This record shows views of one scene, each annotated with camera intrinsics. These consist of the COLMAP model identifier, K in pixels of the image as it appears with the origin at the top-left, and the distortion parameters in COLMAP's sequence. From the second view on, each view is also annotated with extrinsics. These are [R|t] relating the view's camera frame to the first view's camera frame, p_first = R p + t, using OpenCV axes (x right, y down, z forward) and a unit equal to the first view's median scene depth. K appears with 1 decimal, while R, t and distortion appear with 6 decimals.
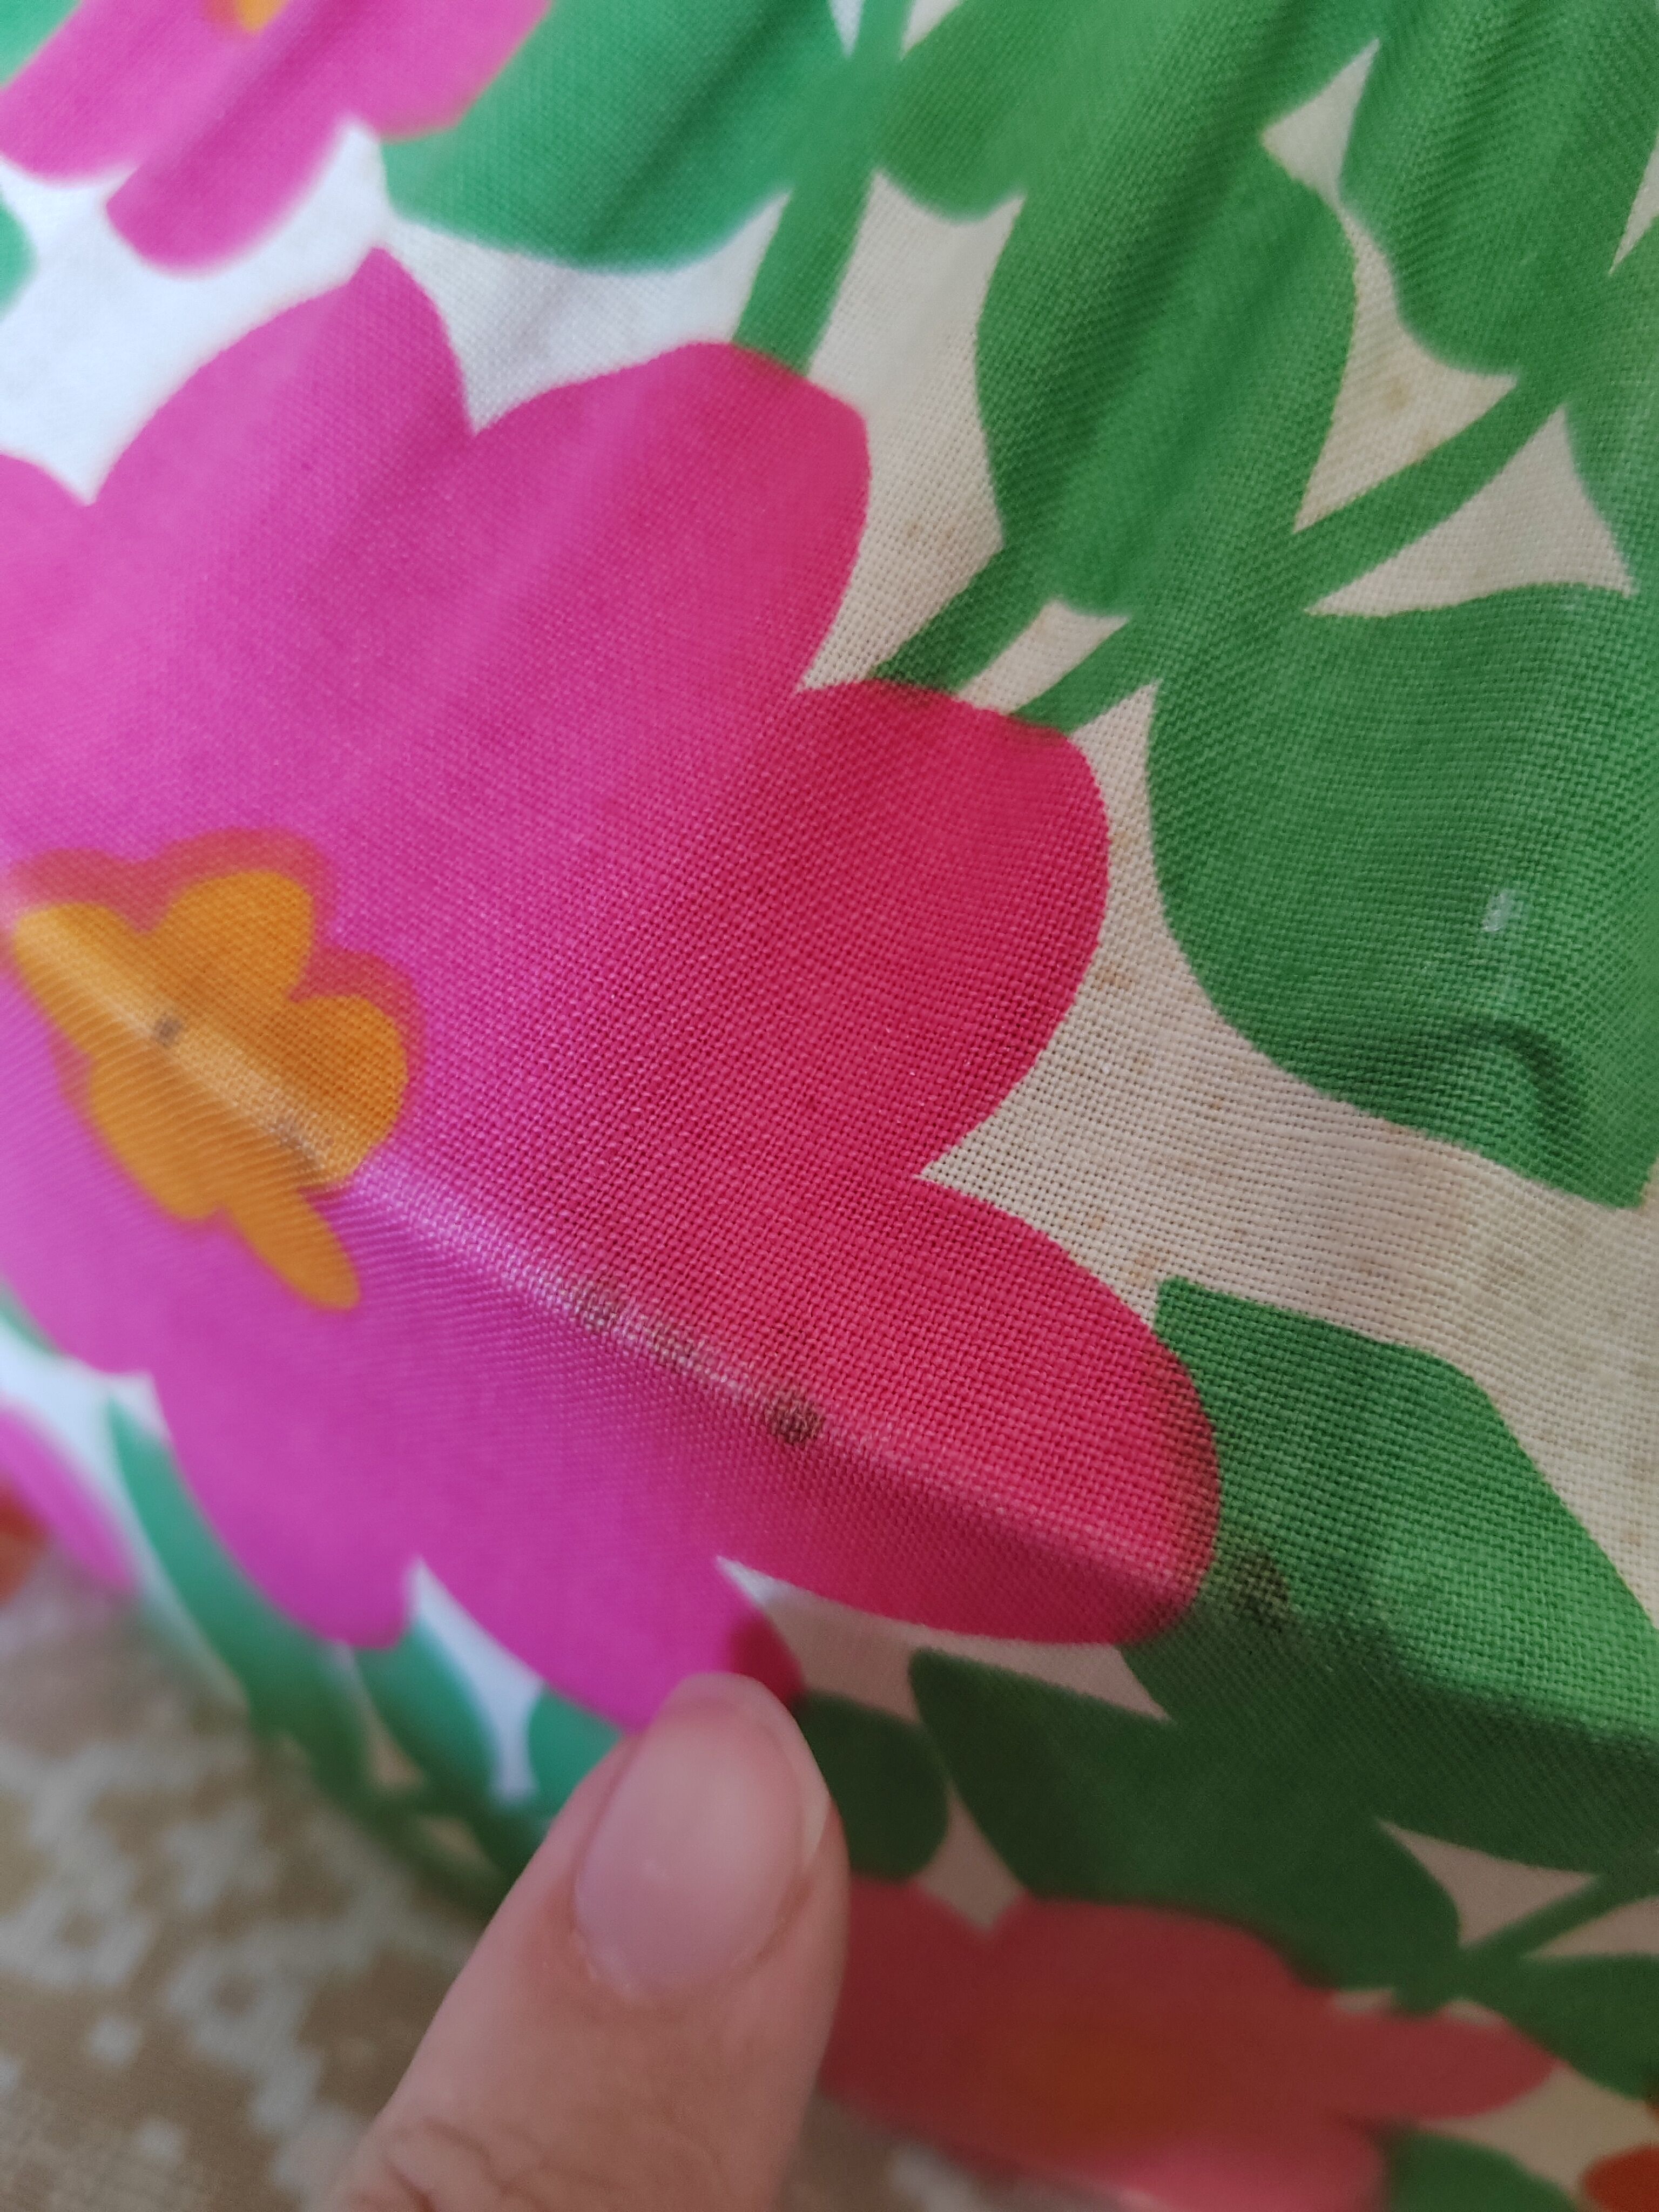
lens RADIAL K [[1780.8, 0, 824.6], [0, 1780.8, 1098.6], [0, 0, 1]] dist [-0.018694, -0.003492]
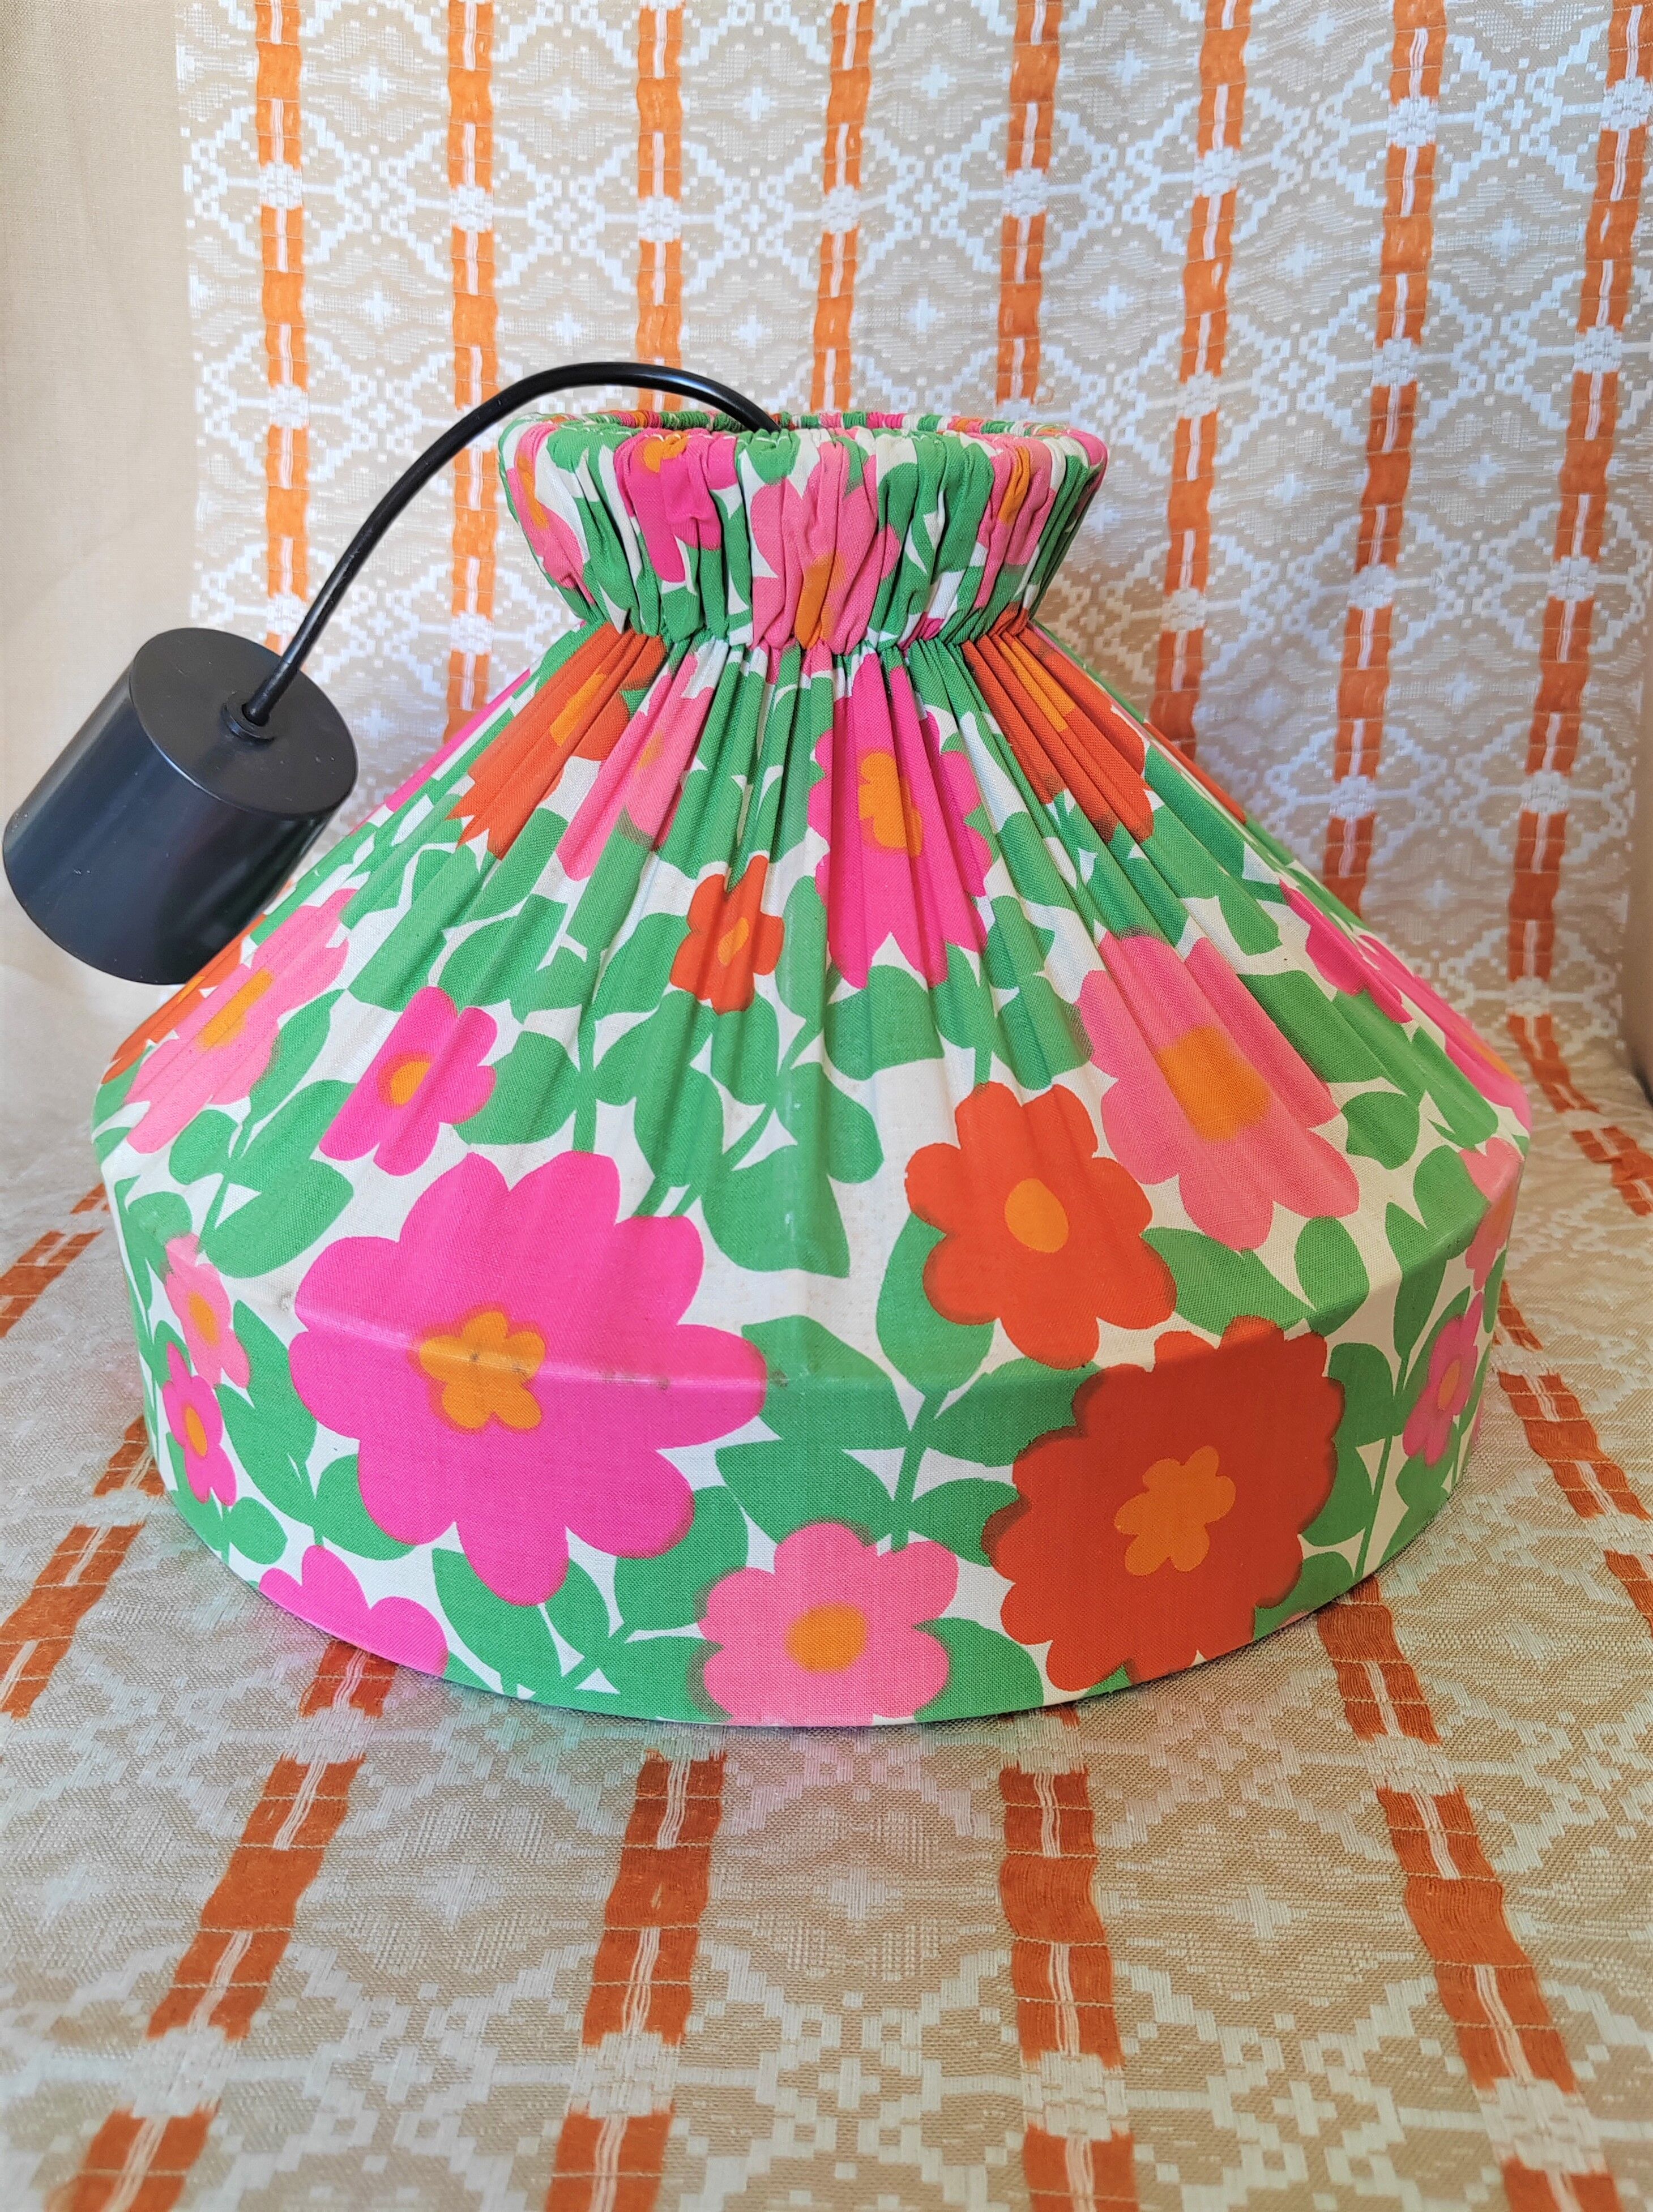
lens RADIAL K [[1741.4, 0, 865.6], [0, 1741.4, 1081.5], [0, 0, 1]] dist [0.049272, -0.002159]
pose [[0.941326, -0.265526, 0.208331, -0.207518], [0.324488, 0.881776, -0.342314, 0.973685], [-0.092808, 0.389830, 0.916198, -2.664523]]
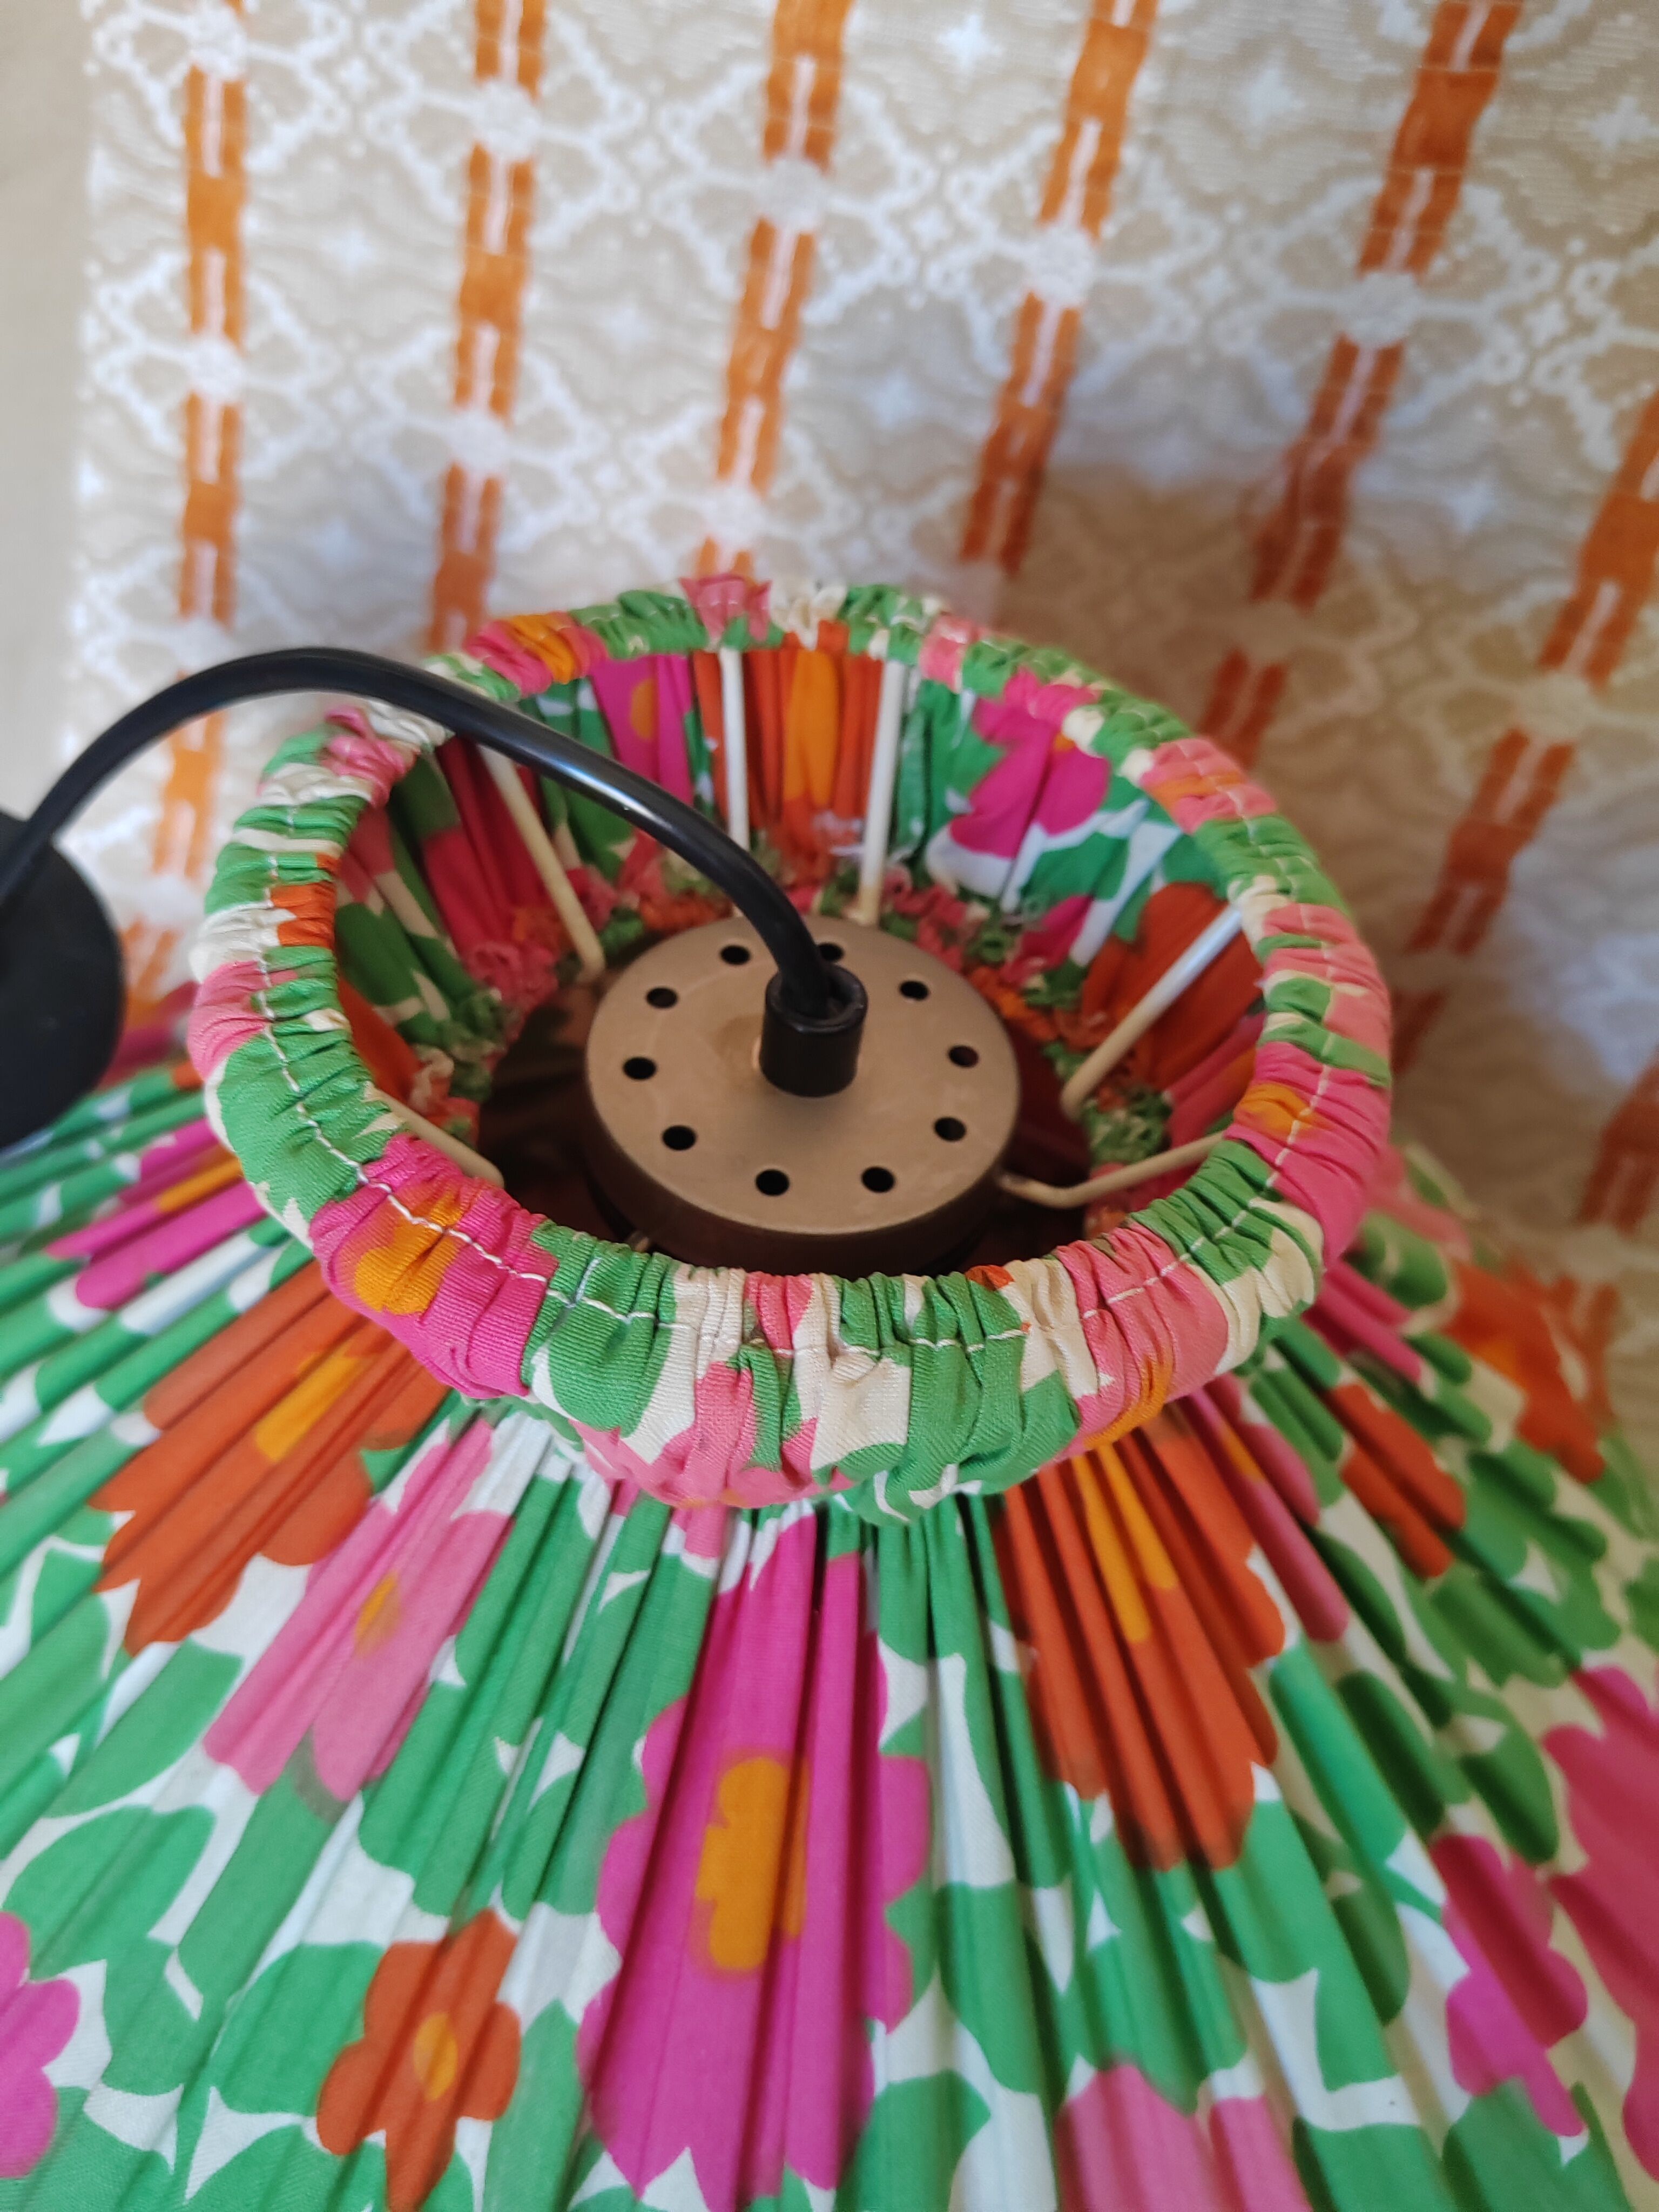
lens RADIAL K [[1710.0, 0, 829.5], [0, 1710.0, 1106.0], [0, 0, 1]] dist [0.021926, -0.042406]
pose [[0.994502, -0.104685, -0.002724, 1.132921], [0.104693, 0.993315, 0.048633, -2.200268], [-0.002386, -0.048650, 0.998813, -1.307961]]
